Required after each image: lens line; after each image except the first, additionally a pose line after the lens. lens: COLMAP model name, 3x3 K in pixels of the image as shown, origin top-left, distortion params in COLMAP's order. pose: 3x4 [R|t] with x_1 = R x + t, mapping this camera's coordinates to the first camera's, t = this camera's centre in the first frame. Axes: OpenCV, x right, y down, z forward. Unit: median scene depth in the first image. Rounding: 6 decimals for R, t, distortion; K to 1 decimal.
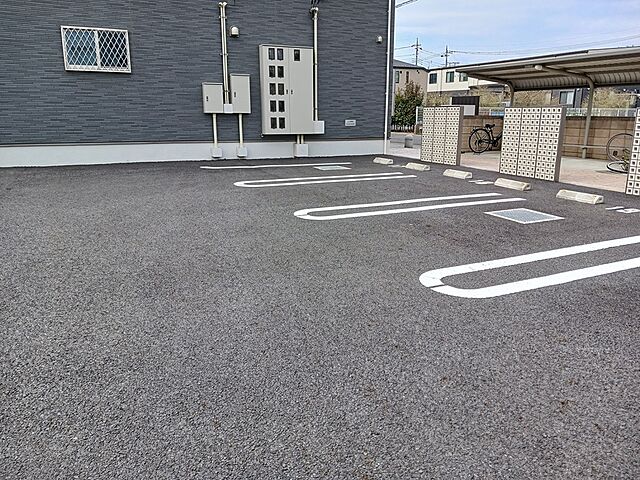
lens RADIAL K [[496.7, 0, 319.5], [0, 496.7, 235.8], [0, 0, 1]] dist [-0.002128, -0.002685]
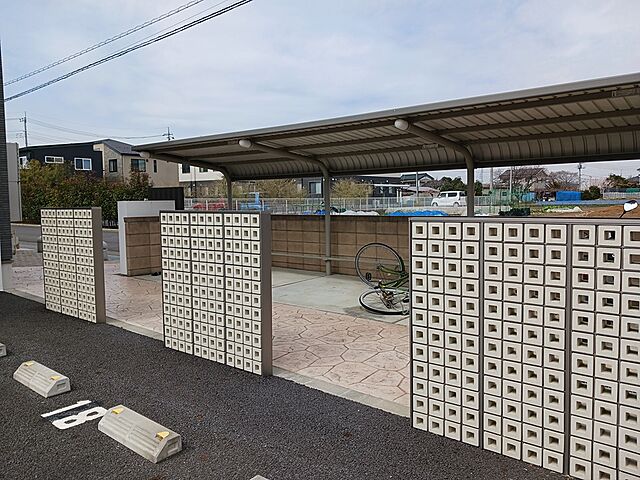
lens RADIAL K [[496.7, 0, 319.5], [0, 496.7, 235.8], [0, 0, 1]] dist [-0.002128, -0.002685]
pose [[0.901052, -0.041609, 0.431711, 0.225566], [0.115660, 0.982394, -0.146717, -0.109798], [-0.418006, 0.182131, 0.890000, 0.380547]]
